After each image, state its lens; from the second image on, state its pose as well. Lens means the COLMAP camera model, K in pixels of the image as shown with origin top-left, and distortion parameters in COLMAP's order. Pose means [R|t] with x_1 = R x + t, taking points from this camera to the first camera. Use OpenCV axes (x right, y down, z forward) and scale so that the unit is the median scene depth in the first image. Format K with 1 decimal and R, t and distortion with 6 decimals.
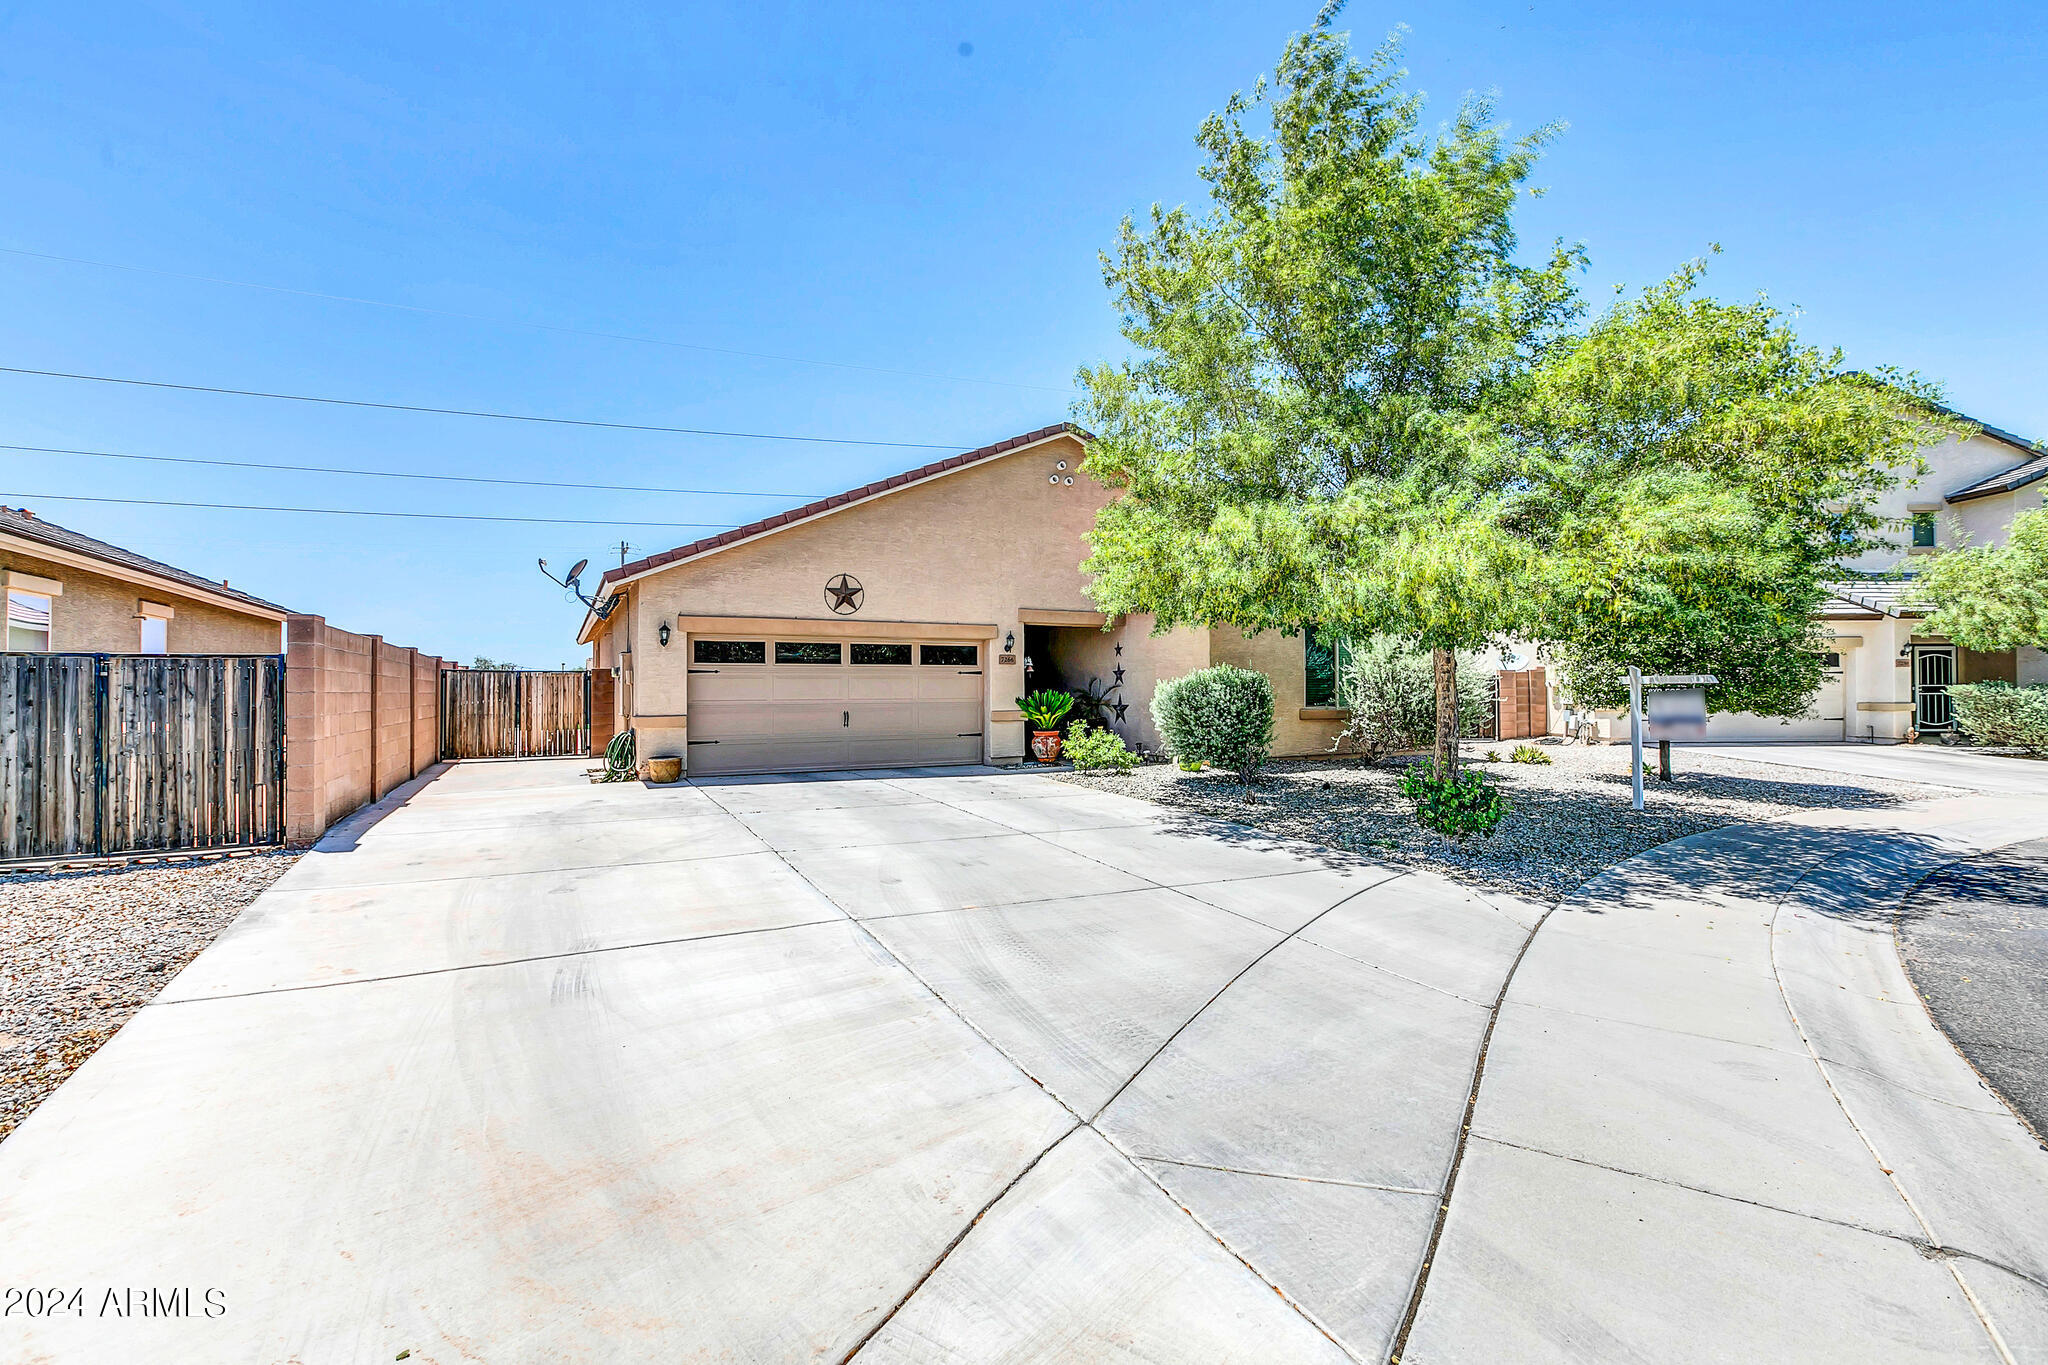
lens RADIAL K [[911.6, 0, 1049.5], [0, 911.6, 680.9], [0, 0, 1]] dist [-0.000065, 0.000153]
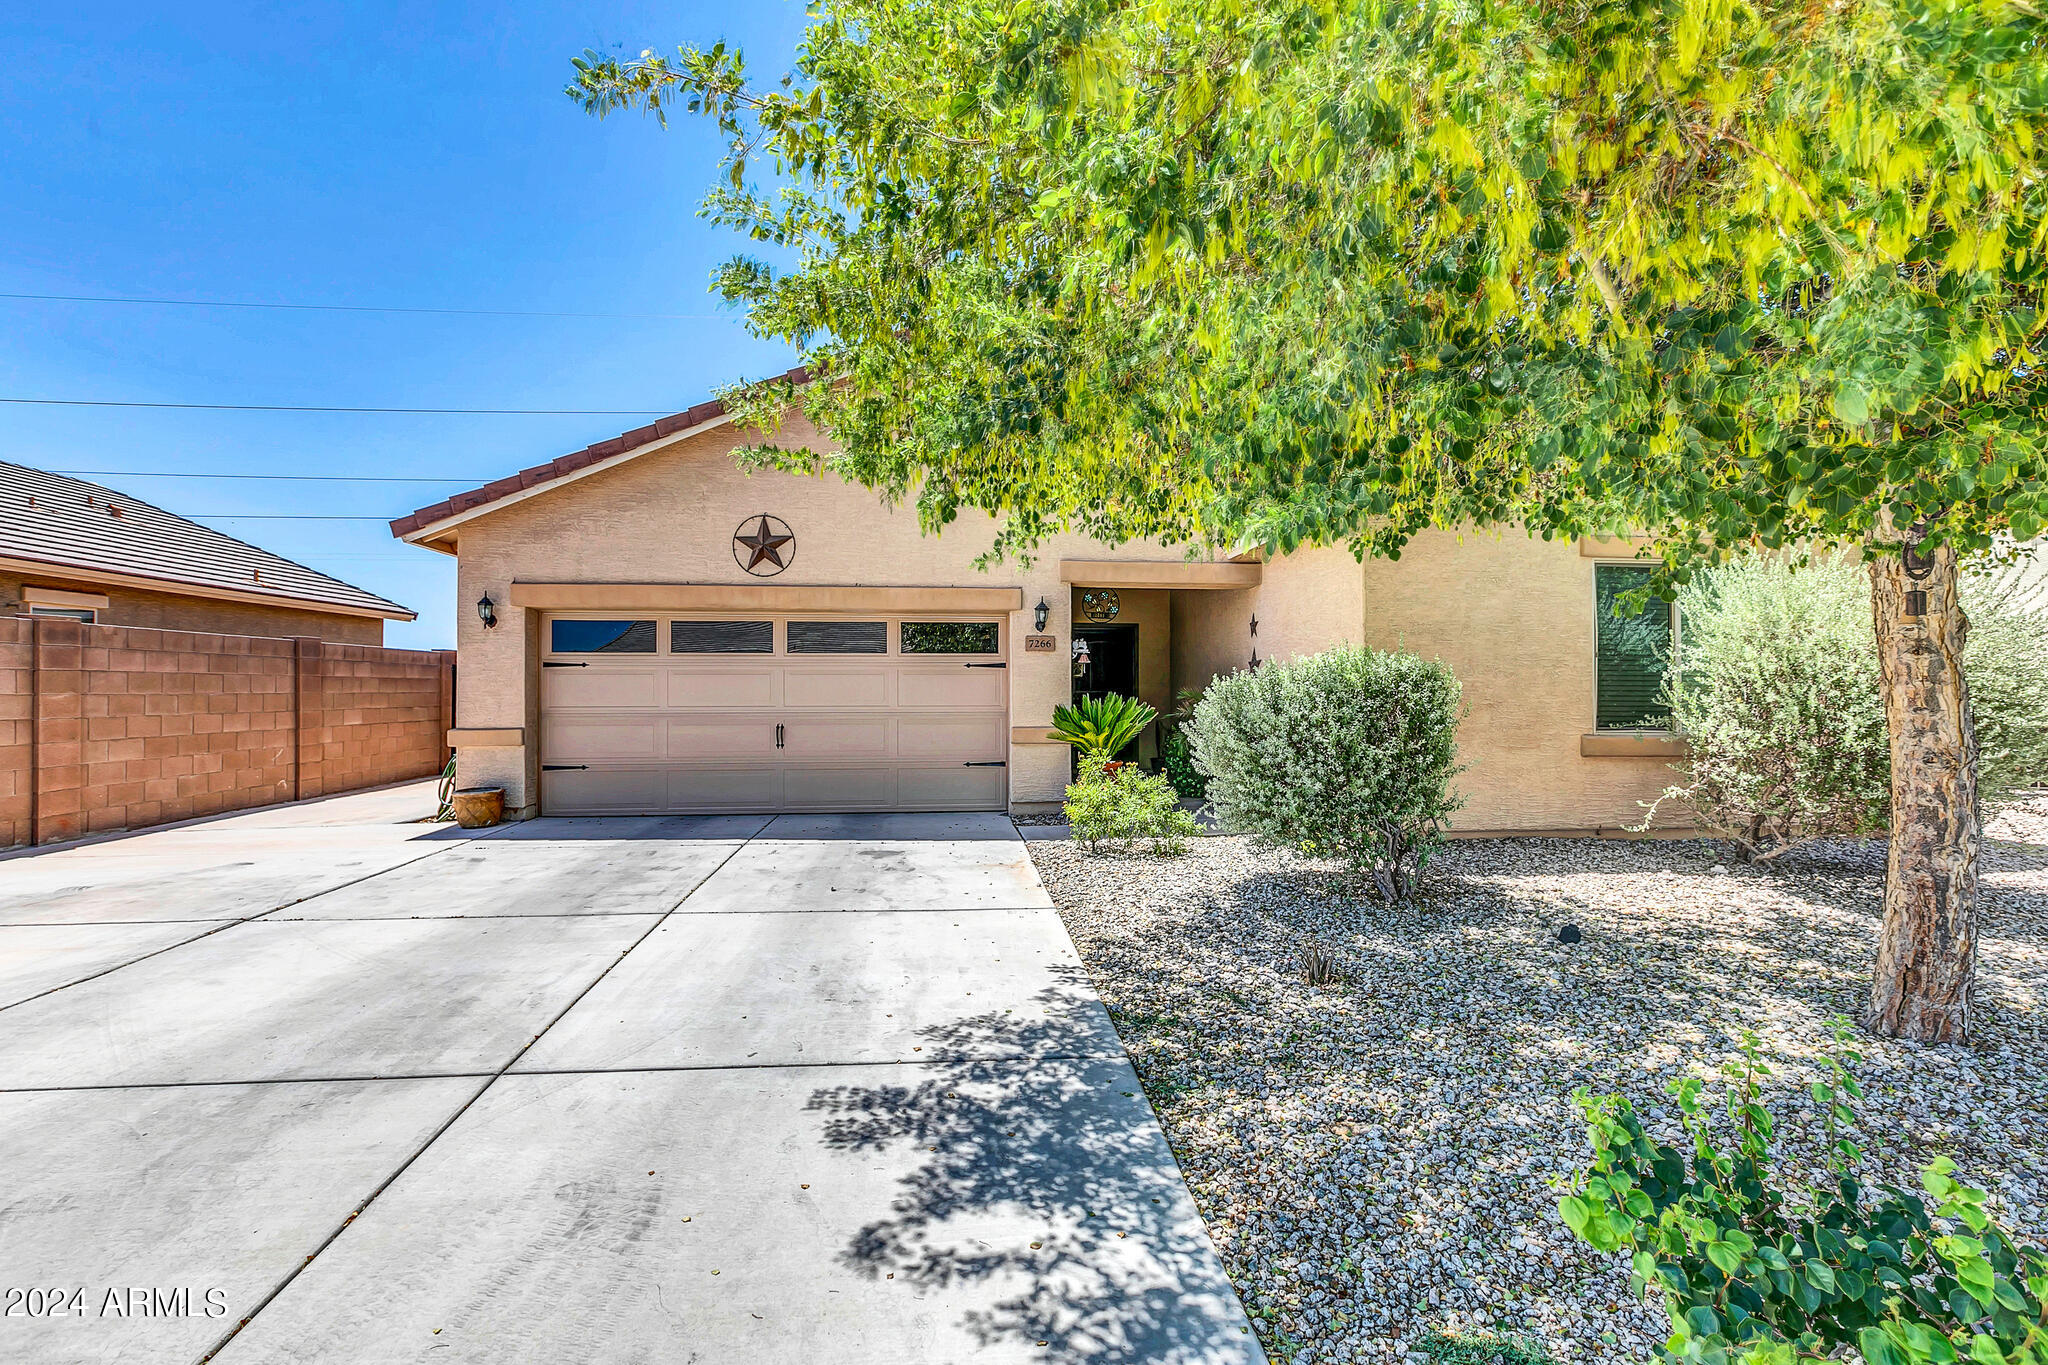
lens RADIAL K [[941.7, 0, 1039.7], [0, 941.7, 681.1], [0, 0, 1]] dist [0.001078, -0.000454]
pose [[0.925773, 0.001341, -0.378077, 0.225431], [-0.000251, 0.999996, 0.002934, 0.000065], [0.378079, -0.002622, 0.925770, 0.478559]]
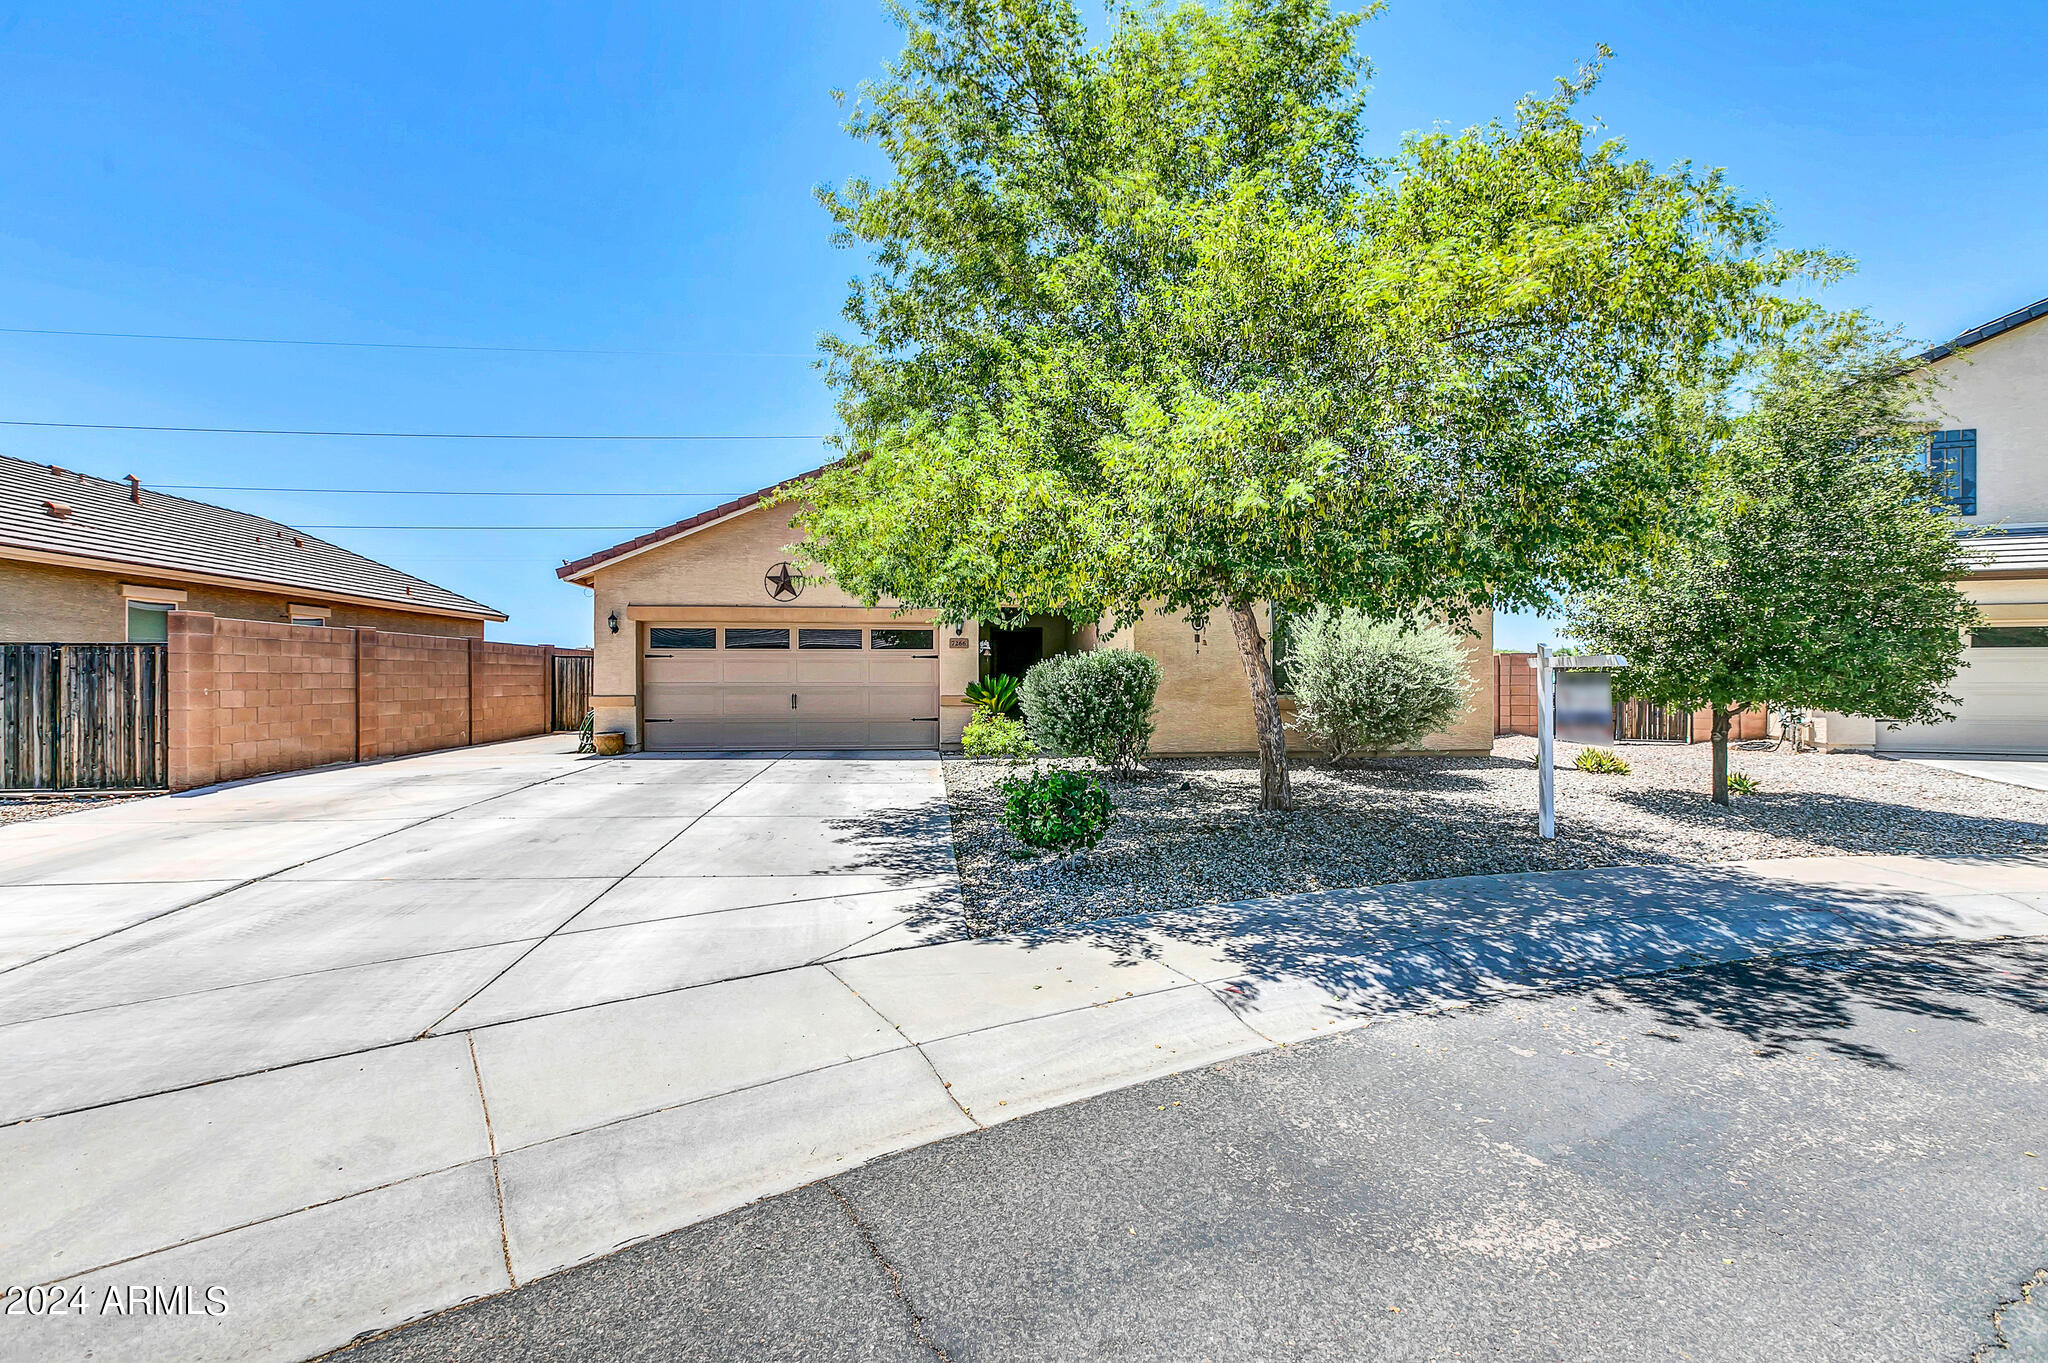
lens RADIAL K [[911.6, 0, 1049.5], [0, 911.6, 679.9], [0, 0, 1]] dist [-0.000065, 0.000153]
pose [[0.935044, 0.006324, -0.354476, 0.456576], [-0.001360, 0.999898, 0.014253, 0.002168], [0.354530, -0.012845, 0.934956, 0.137371]]
